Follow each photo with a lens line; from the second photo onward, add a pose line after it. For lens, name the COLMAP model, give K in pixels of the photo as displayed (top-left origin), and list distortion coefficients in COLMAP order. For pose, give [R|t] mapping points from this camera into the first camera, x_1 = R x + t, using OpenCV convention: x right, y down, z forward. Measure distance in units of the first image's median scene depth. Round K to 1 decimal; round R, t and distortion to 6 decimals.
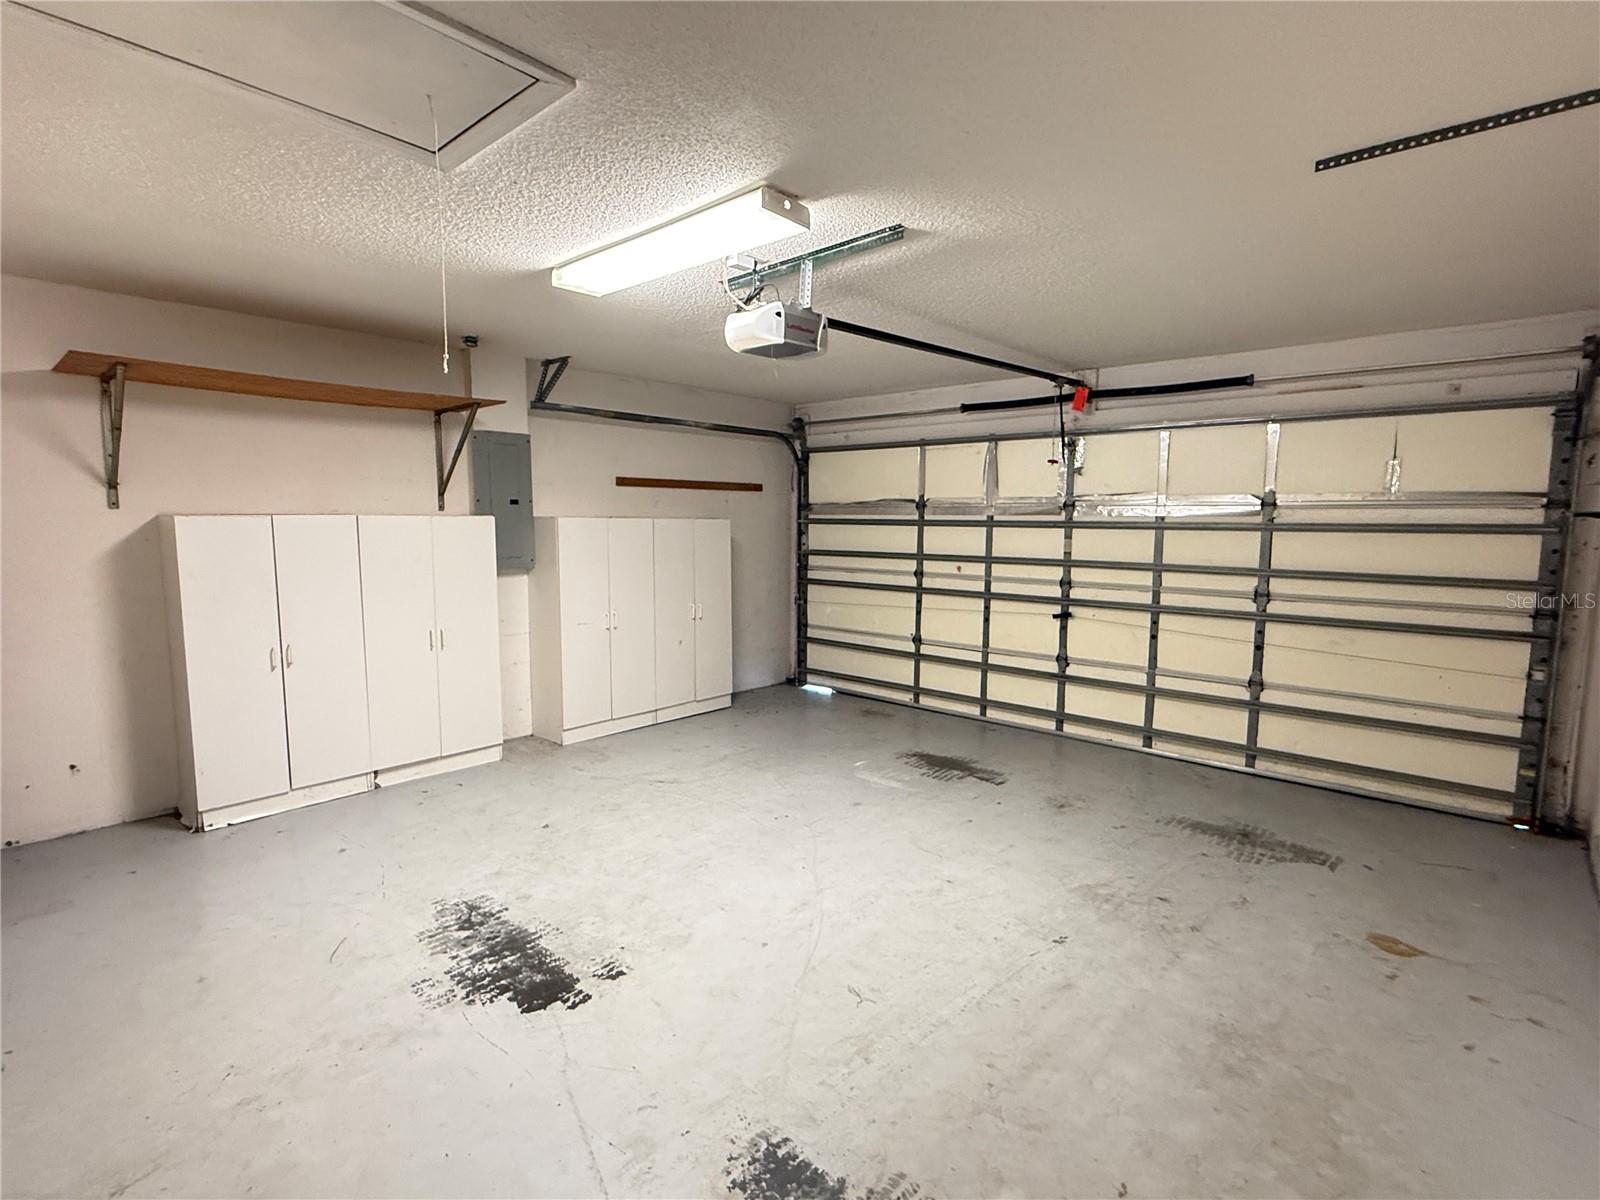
lens RADIAL K [[791.1, 0, 798.8], [0, 791.1, 602.0], [0, 0, 1]] dist [0.000973, 0.000766]
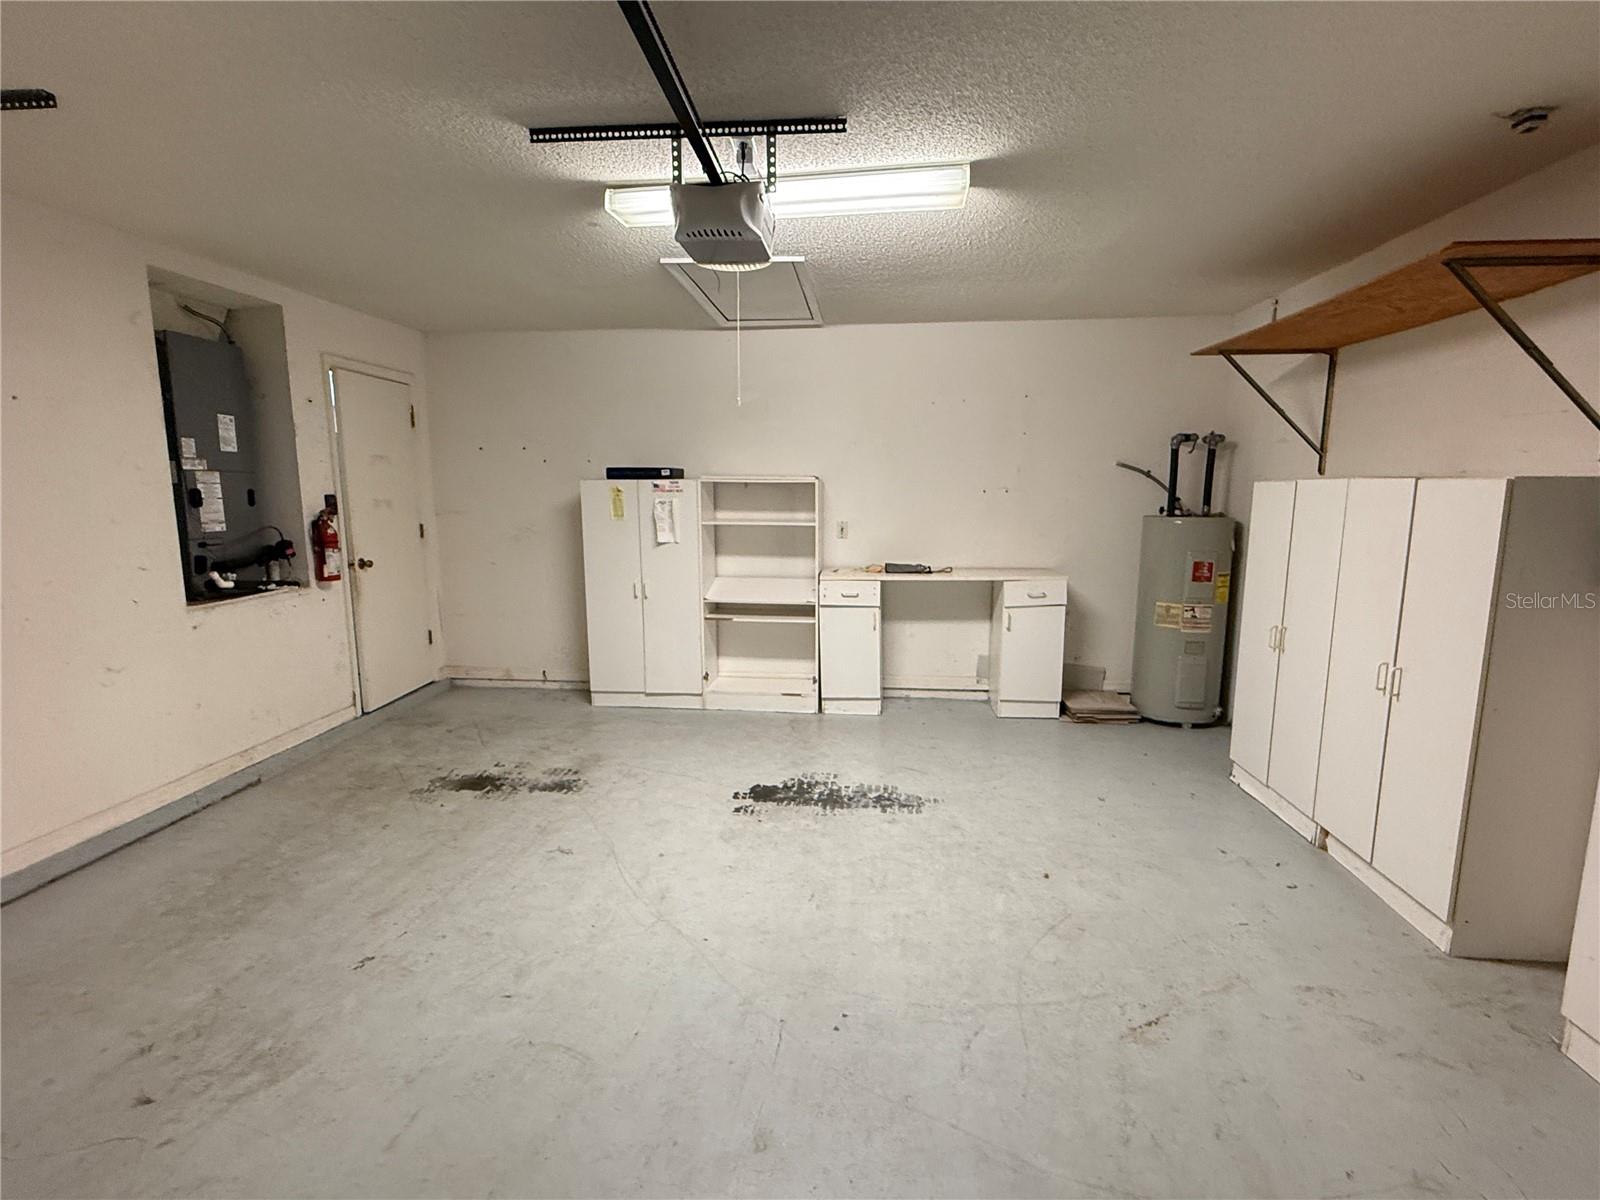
lens RADIAL K [[791.1, 0, 801.1], [0, 791.1, 603.6], [0, 0, 1]] dist [0.000973, 0.000766]
pose [[-0.812969, 0.082115, -0.576488, 0.419394], [-0.066565, 0.970413, 0.232096, -0.196849], [0.578490, 0.227060, -0.783449, 1.916929]]
